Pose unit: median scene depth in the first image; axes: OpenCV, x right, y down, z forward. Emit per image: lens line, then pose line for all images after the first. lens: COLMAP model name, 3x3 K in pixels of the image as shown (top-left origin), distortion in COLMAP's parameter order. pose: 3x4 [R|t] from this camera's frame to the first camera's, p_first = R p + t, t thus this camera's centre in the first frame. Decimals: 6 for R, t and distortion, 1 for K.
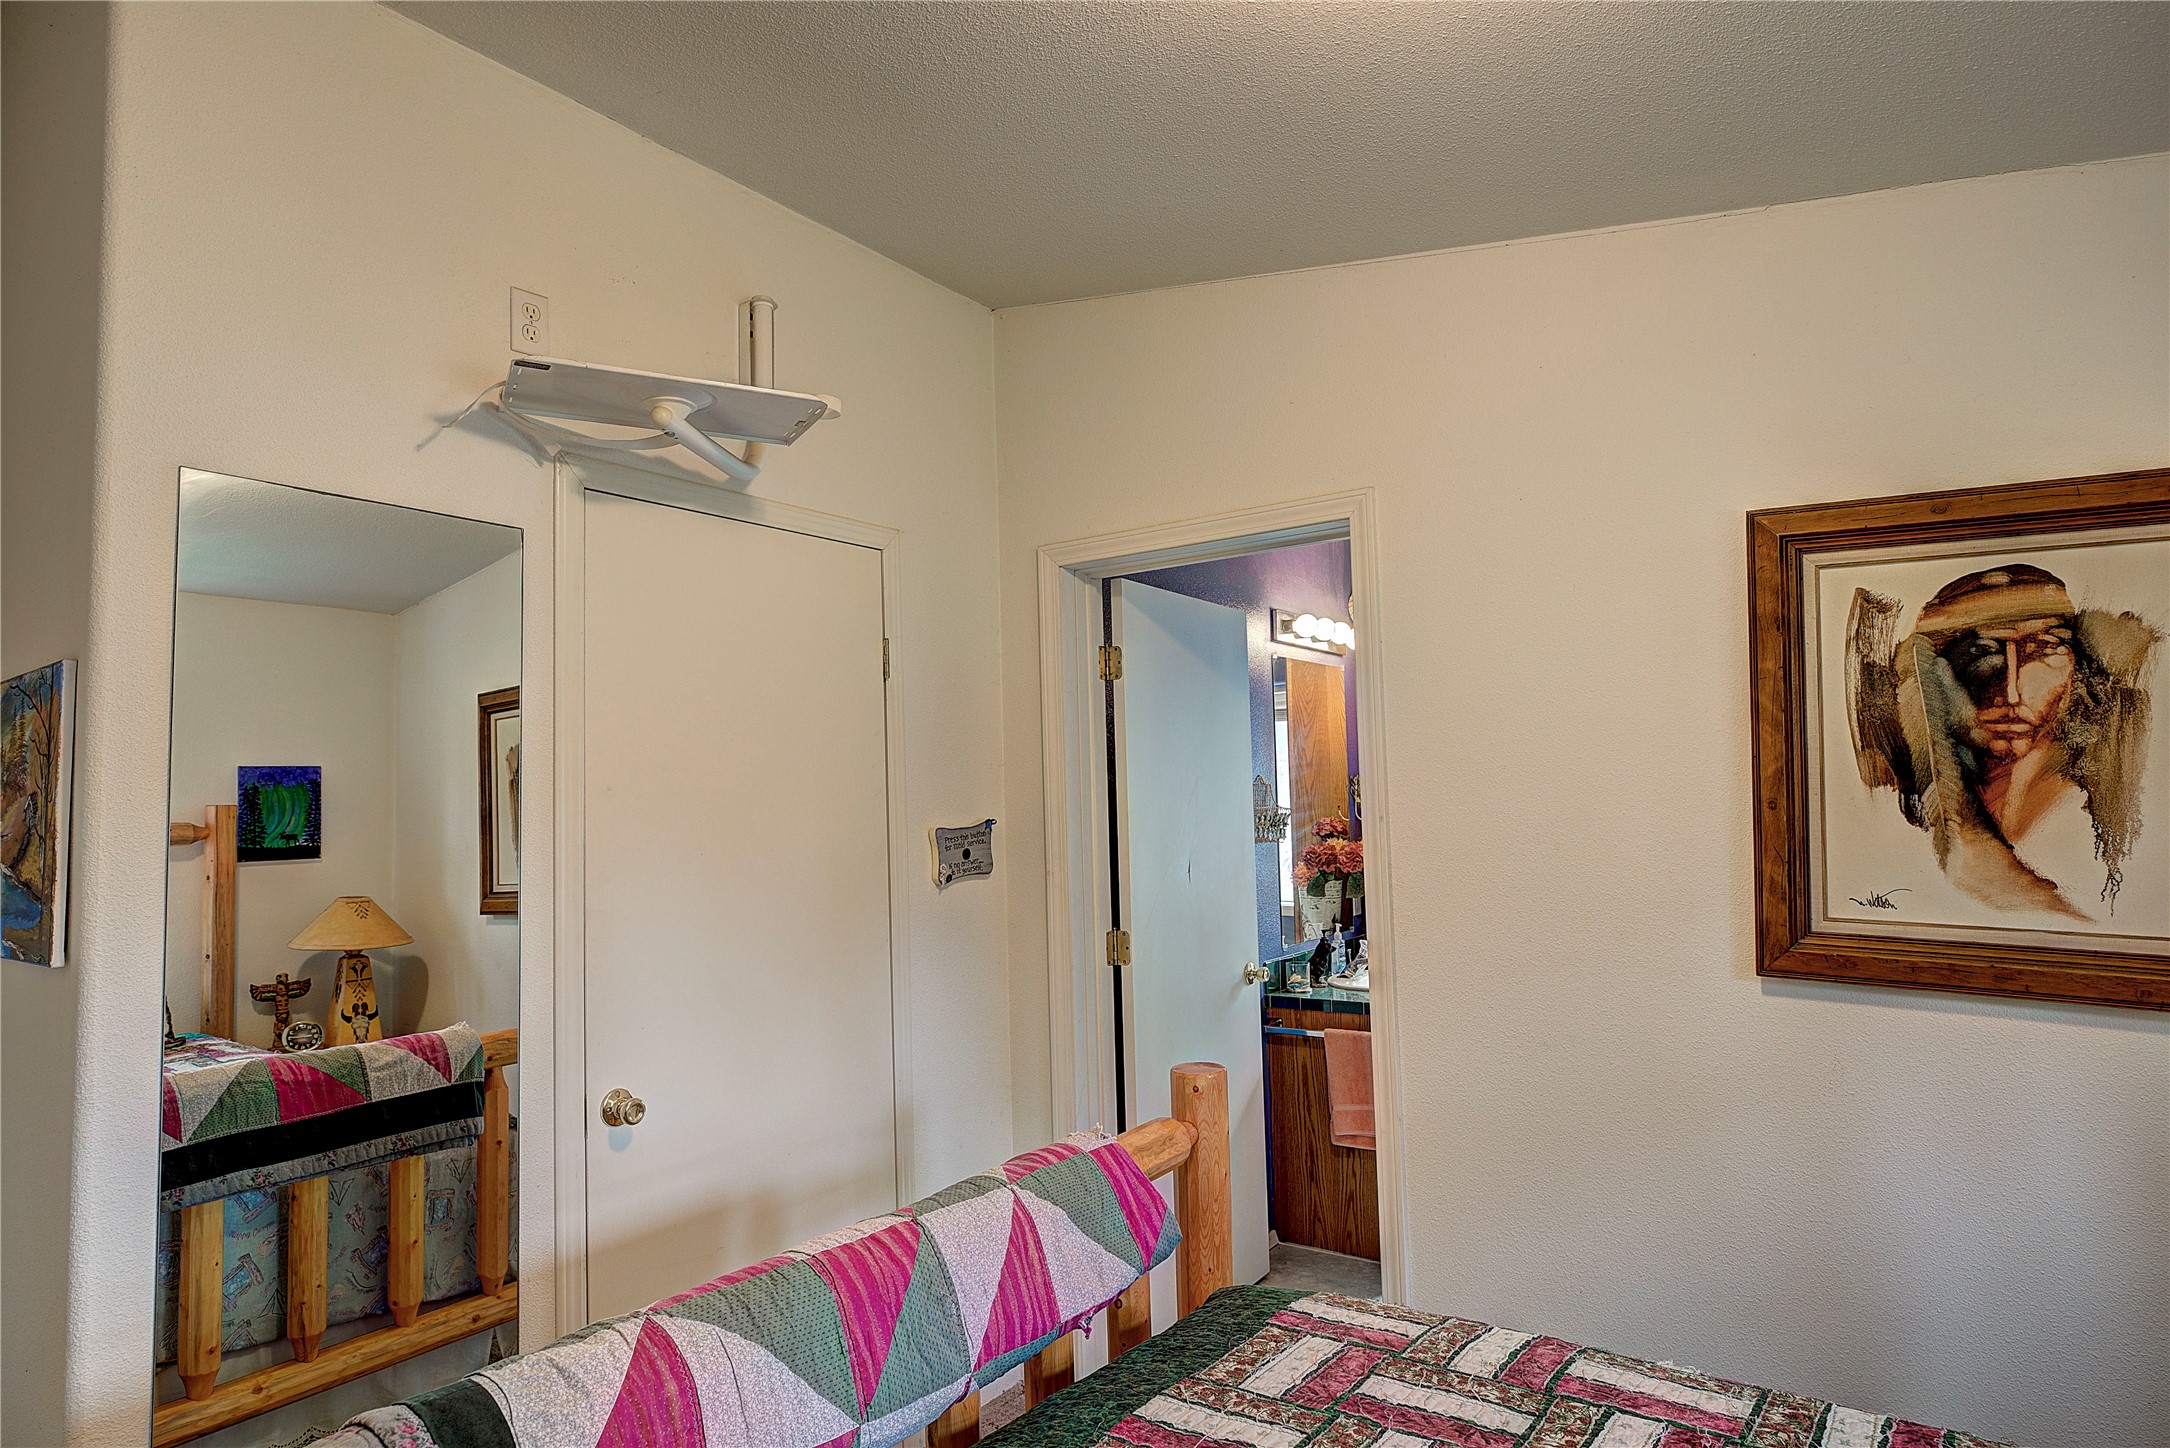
lens RADIAL K [[1185.7, 0, 1093.6], [0, 1185.7, 727.3], [0, 0, 1]] dist [-0.027093, 0.013628]
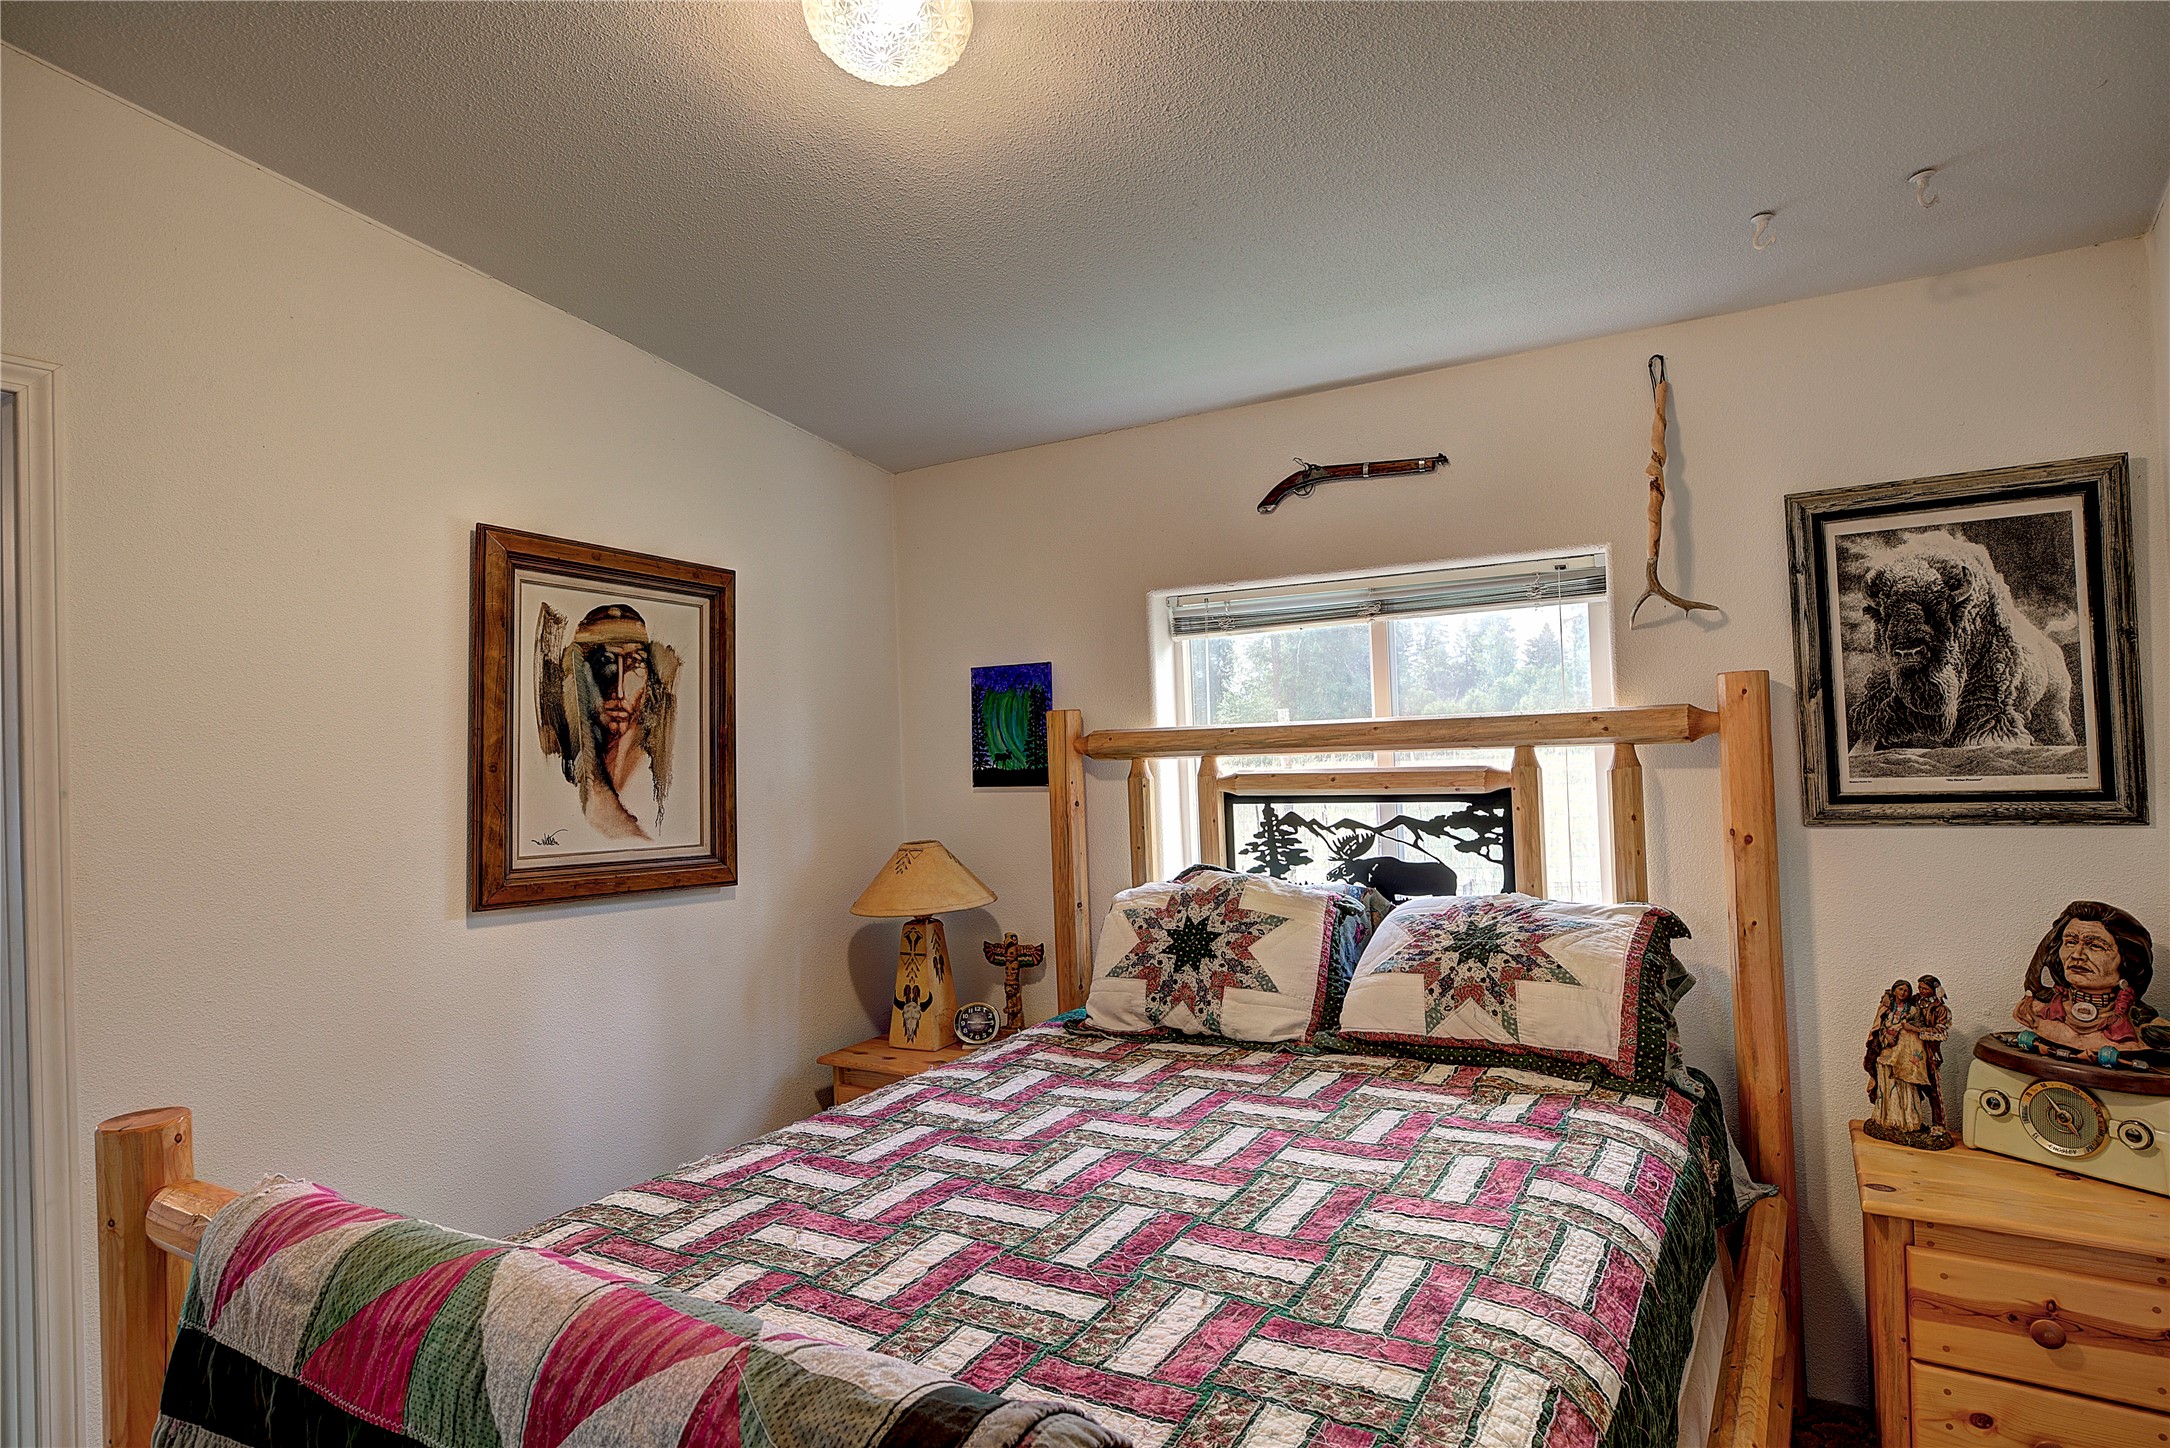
lens RADIAL K [[1185.7, 0, 1093.6], [0, 1185.7, 727.3], [0, 0, 1]] dist [-0.027093, 0.013628]
pose [[-0.048143, 0.032655, 0.998307, -0.707317], [-0.033400, 0.998854, -0.034284, 0.046320], [-0.998282, -0.034994, -0.046997, 0.459975]]
